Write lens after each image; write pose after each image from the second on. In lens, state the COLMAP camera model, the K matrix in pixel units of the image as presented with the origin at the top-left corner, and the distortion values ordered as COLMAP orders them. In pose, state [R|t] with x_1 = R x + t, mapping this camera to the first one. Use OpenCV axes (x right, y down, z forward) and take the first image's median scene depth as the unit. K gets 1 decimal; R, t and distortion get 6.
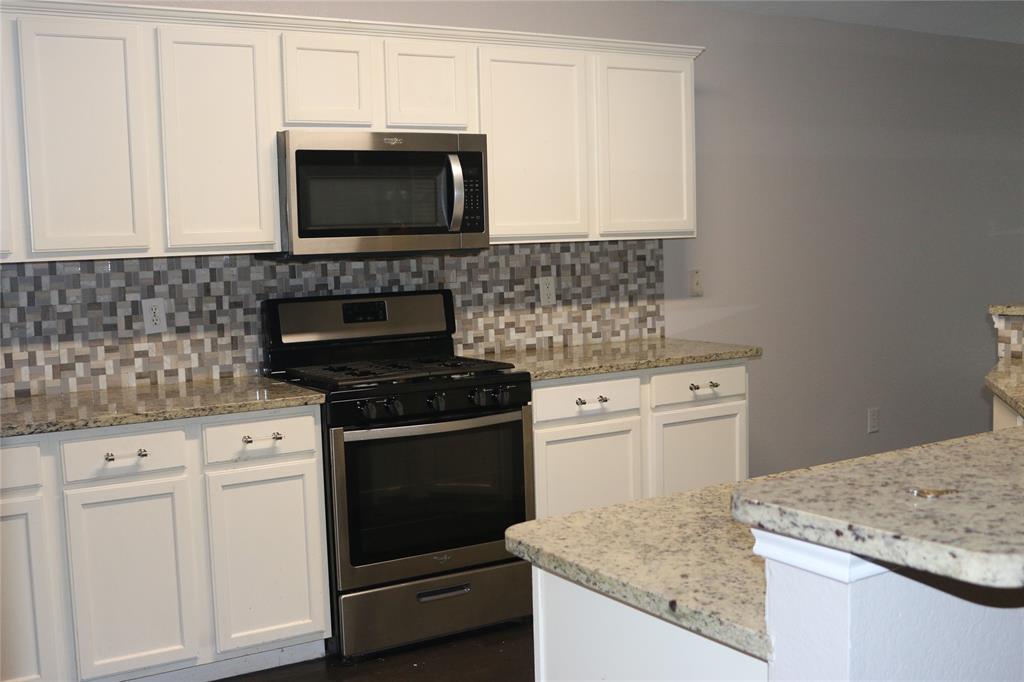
lens RADIAL K [[1133.8, 0, 511.4], [0, 1133.8, 355.5], [0, 0, 1]] dist [-0.123648, 0.146934]
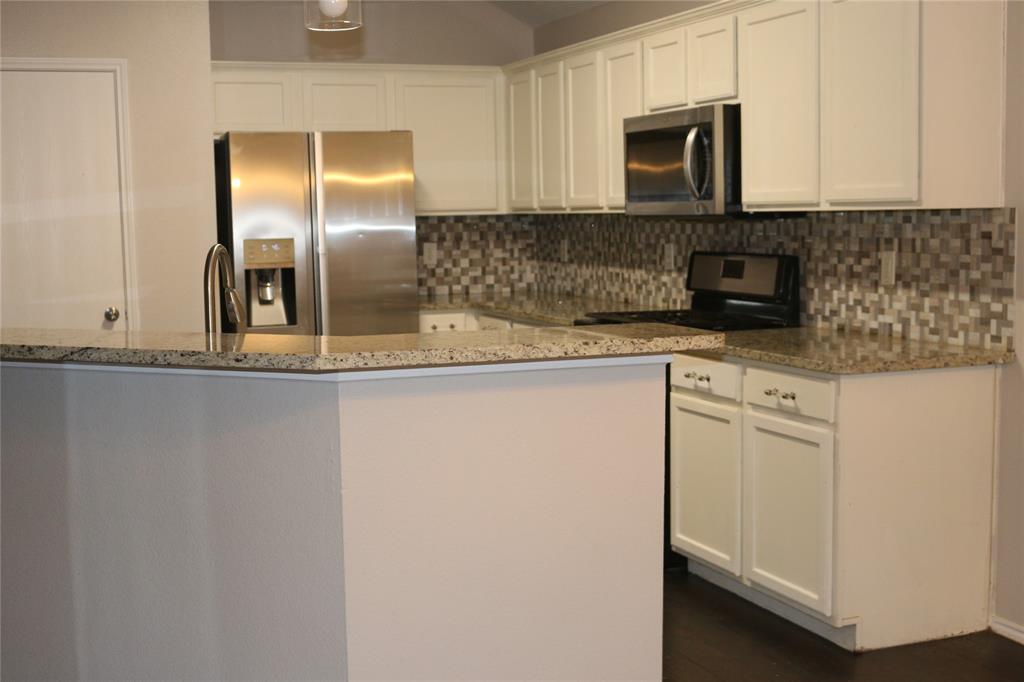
lens RADIAL K [[1313.8, 0, 512.0], [0, 1313.8, 341.0], [0, 0, 1]] dist [-0.078103, 0.039172]
pose [[-0.169247, 0.128043, -0.977221, 1.057457], [-0.082111, 0.986246, 0.143447, -0.122786], [0.982147, 0.104518, -0.156405, 0.907574]]
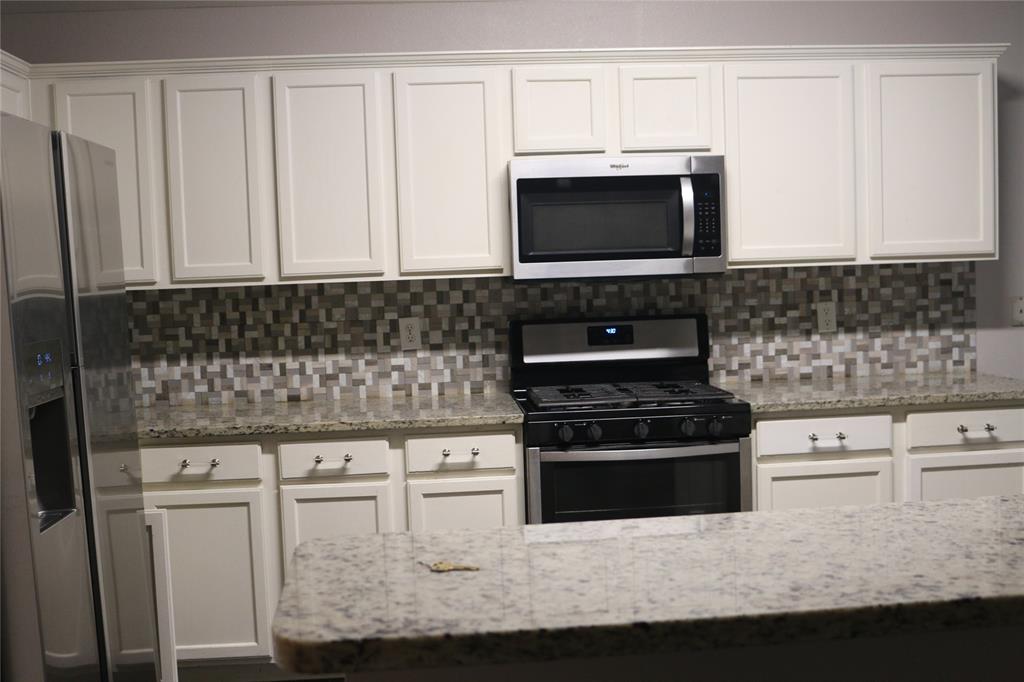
lens RADIAL K [[1133.8, 0, 511.4], [0, 1133.8, 355.5], [0, 0, 1]] dist [-0.123648, 0.146934]
pose [[0.889806, 0.034837, -0.455008, 0.230596], [-0.039586, 0.999216, -0.000910, -0.014312], [0.454620, 0.018822, 0.890487, 0.053272]]
